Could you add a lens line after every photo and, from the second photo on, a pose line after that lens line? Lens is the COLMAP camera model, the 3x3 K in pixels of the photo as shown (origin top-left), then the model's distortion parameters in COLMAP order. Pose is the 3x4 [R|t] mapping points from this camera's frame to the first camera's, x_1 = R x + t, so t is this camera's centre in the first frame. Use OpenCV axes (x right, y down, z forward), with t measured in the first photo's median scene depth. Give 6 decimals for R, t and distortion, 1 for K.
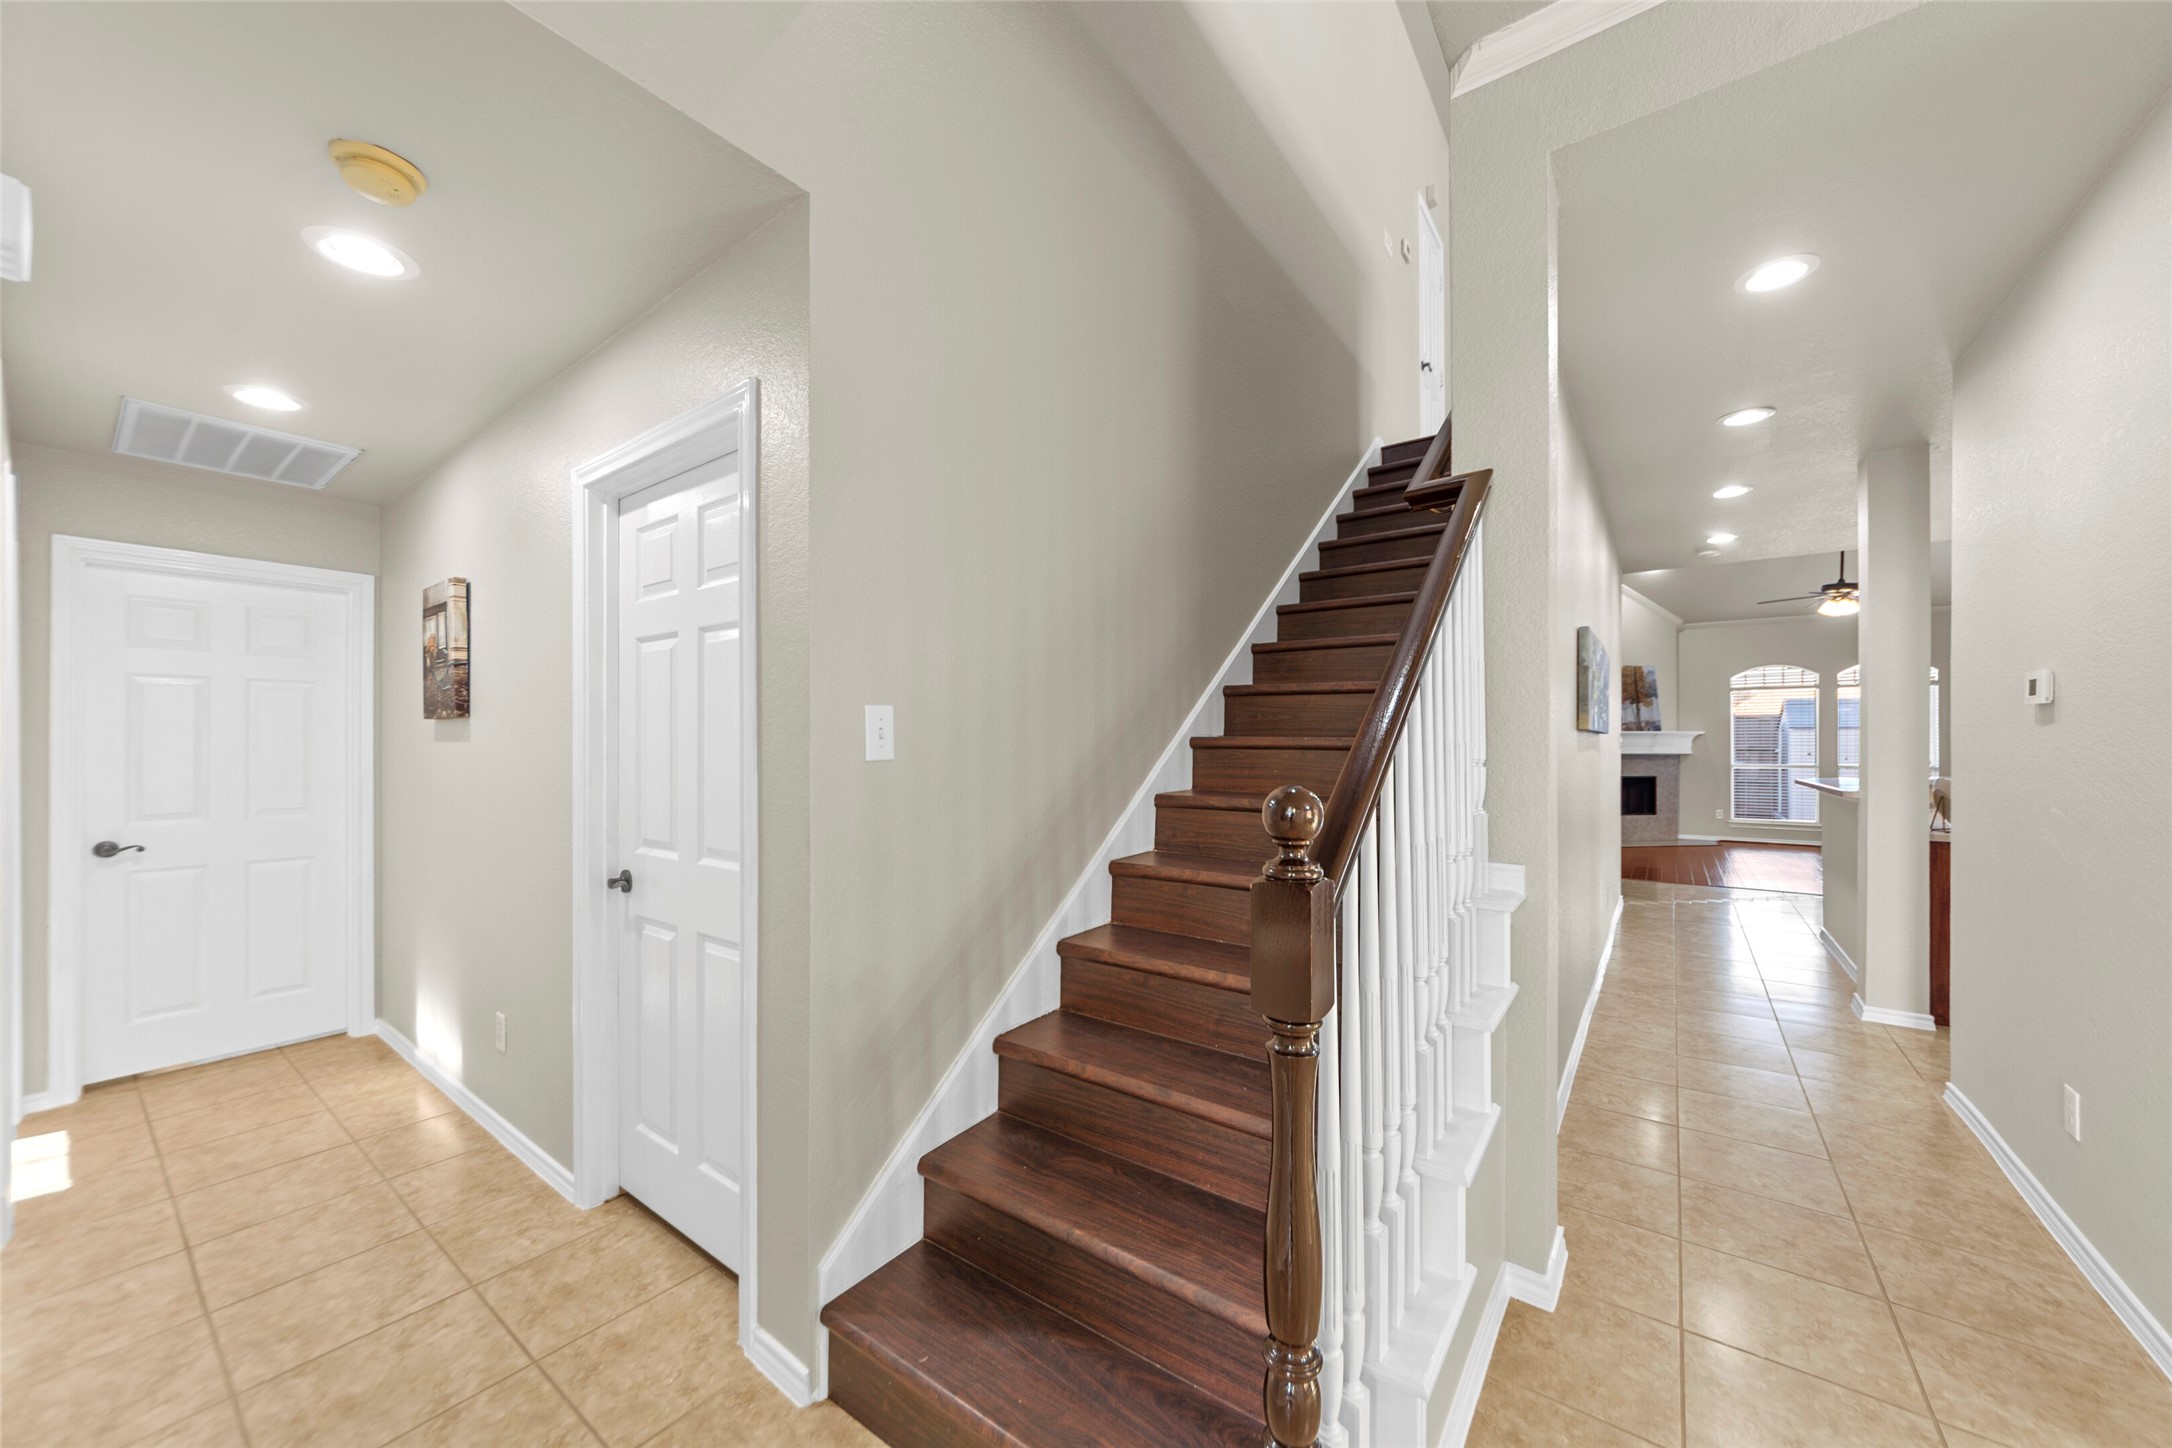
lens RADIAL K [[792.1, 0, 1084.6], [0, 792.1, 743.5], [0, 0, 1]] dist [-0.000856, -0.000548]
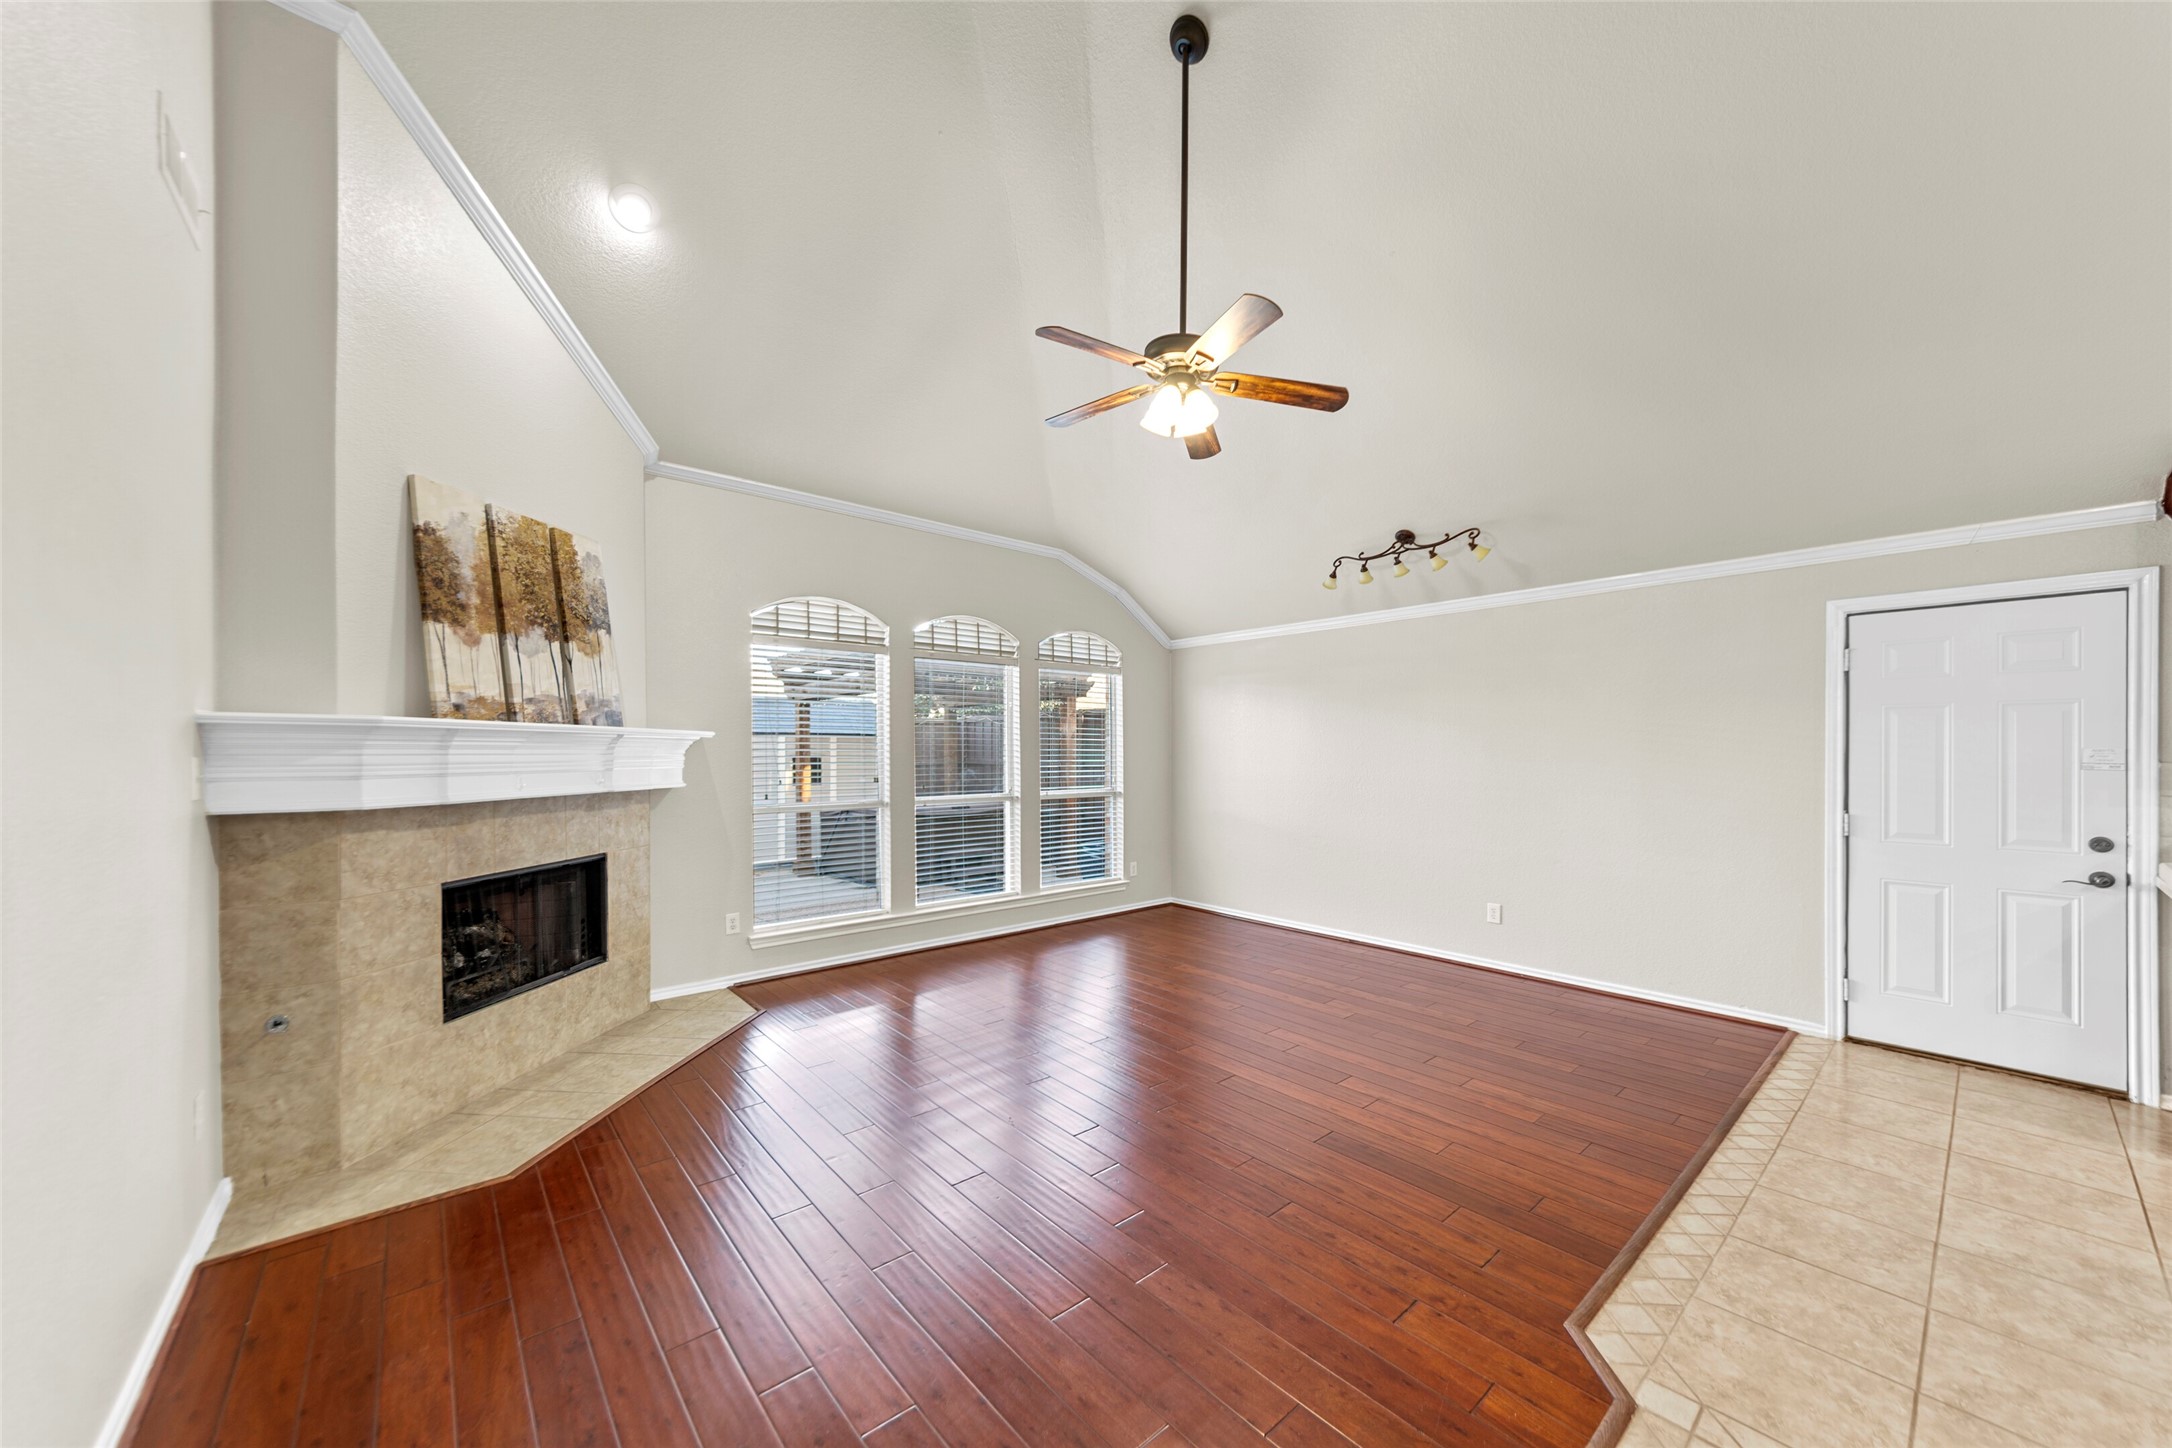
lens RADIAL K [[792.1, 0, 1093.6], [0, 792.1, 759.1], [0, 0, 1]] dist [-0.000856, -0.000548]
pose [[0.225007, -0.009926, 0.974307, 0.427671], [-0.003296, 0.999935, 0.010948, -0.006217], [-0.974352, -0.005674, 0.224960, 0.712640]]
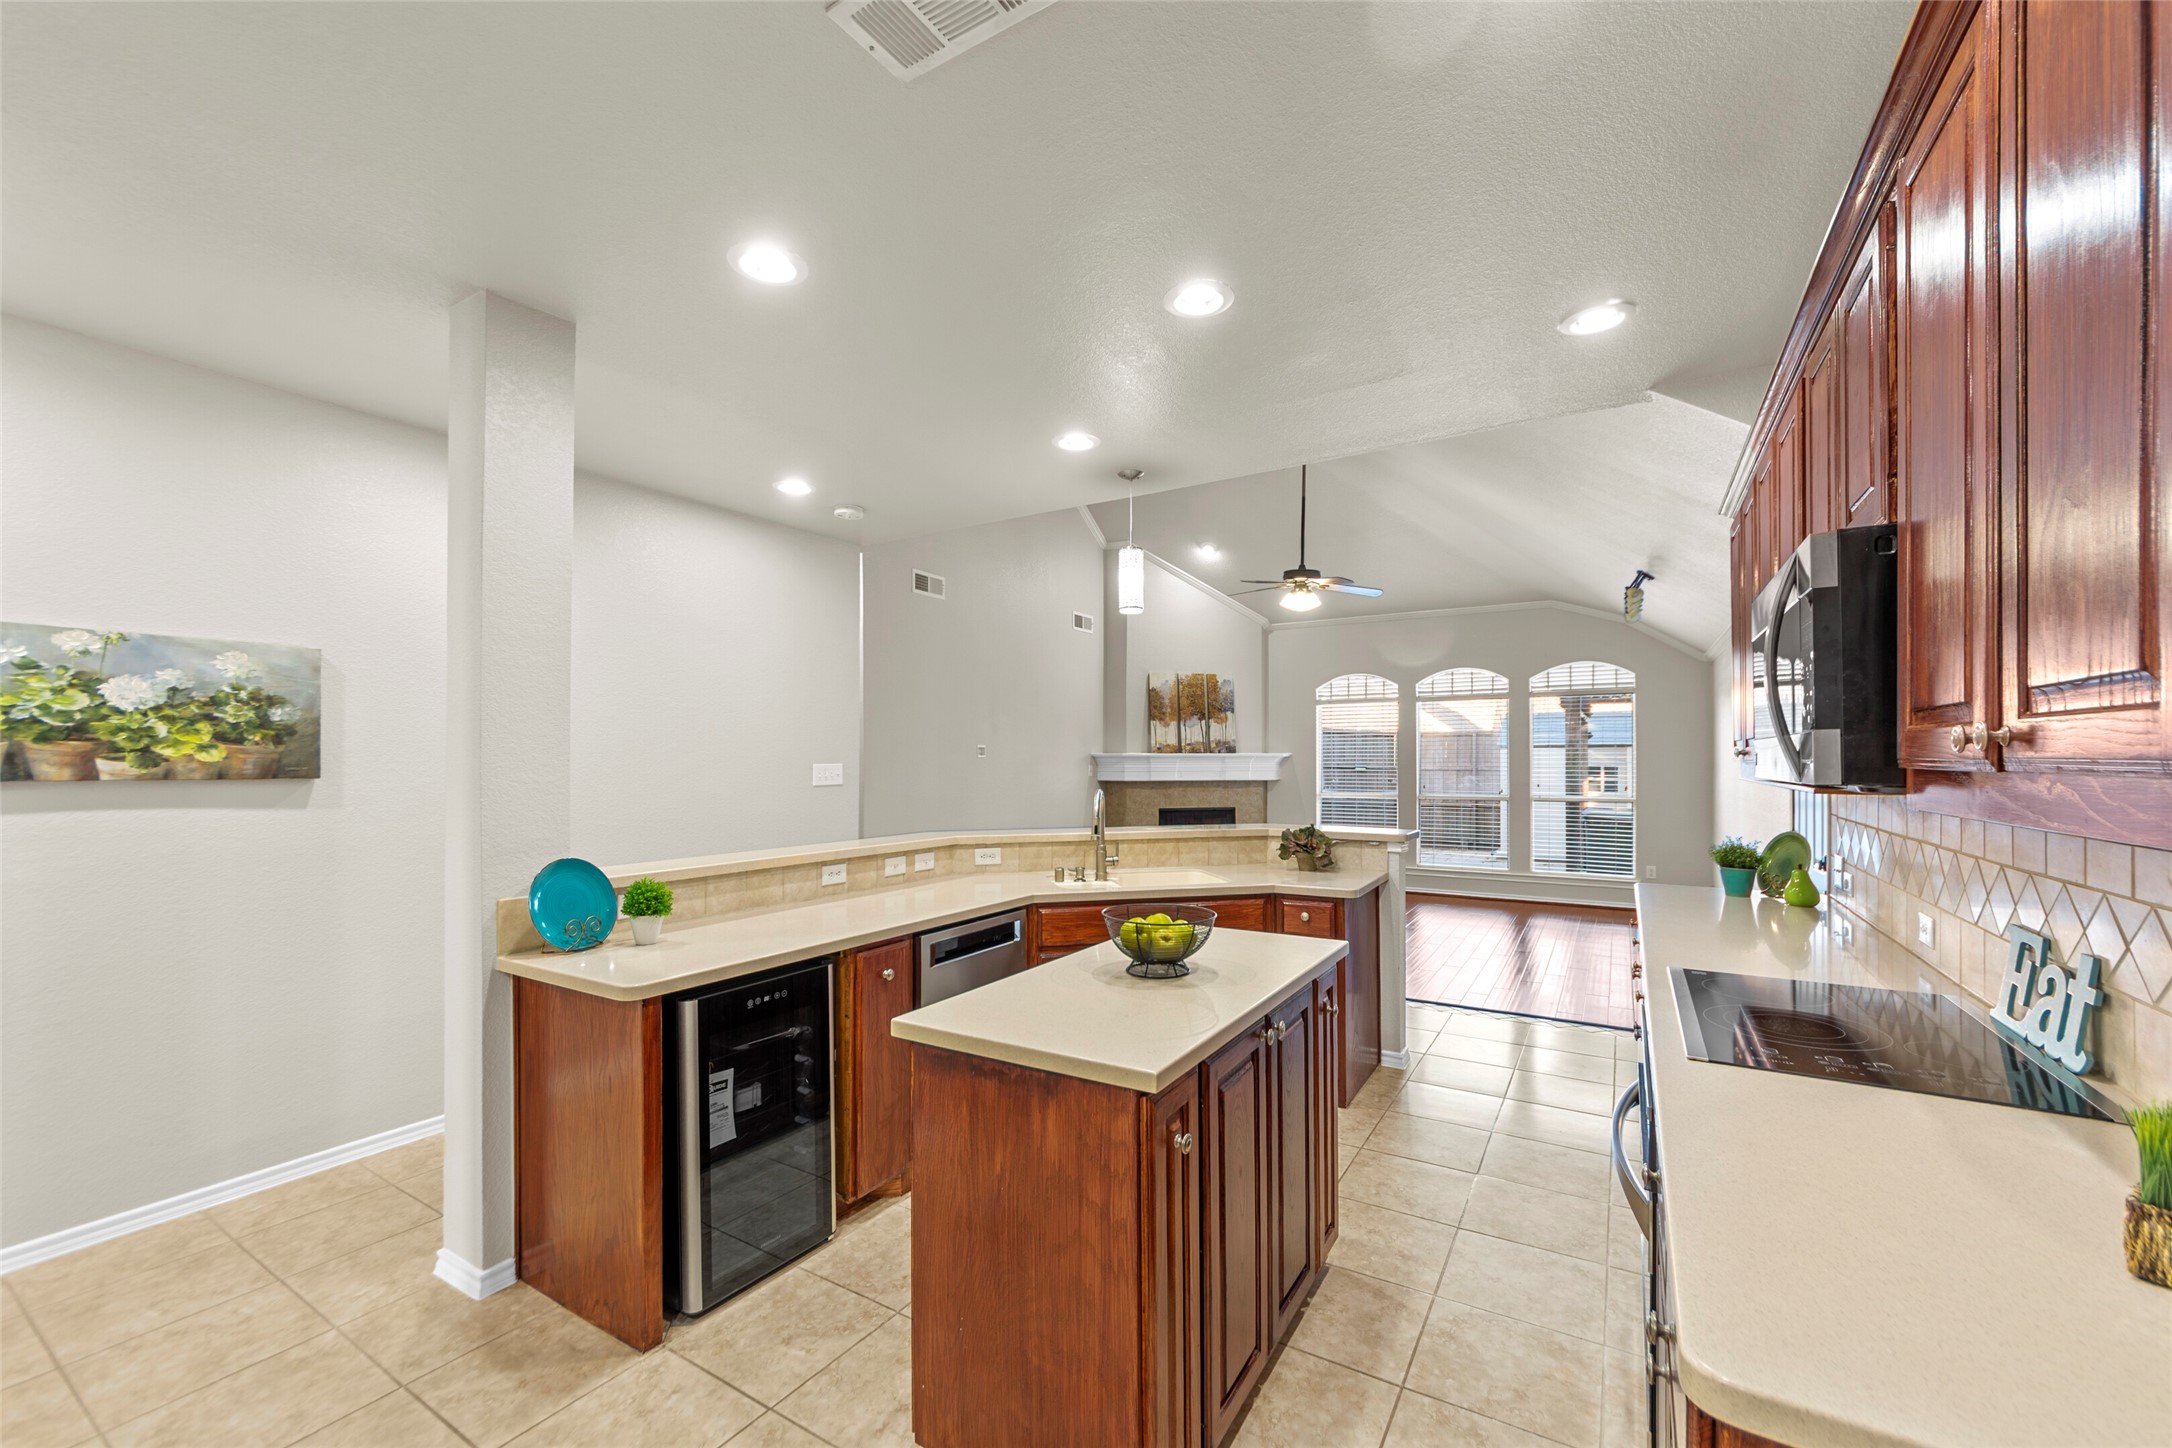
lens RADIAL K [[851.9, 0, 1103.3], [0, 851.9, 748.8], [0, 0, 1]] dist [0.007852, -0.001679]
pose [[0.995960, -0.001573, 0.089781, 0.510584], [0.002520, 0.999942, -0.010433, -0.011182], [-0.089760, 0.010617, 0.995907, 0.127662]]
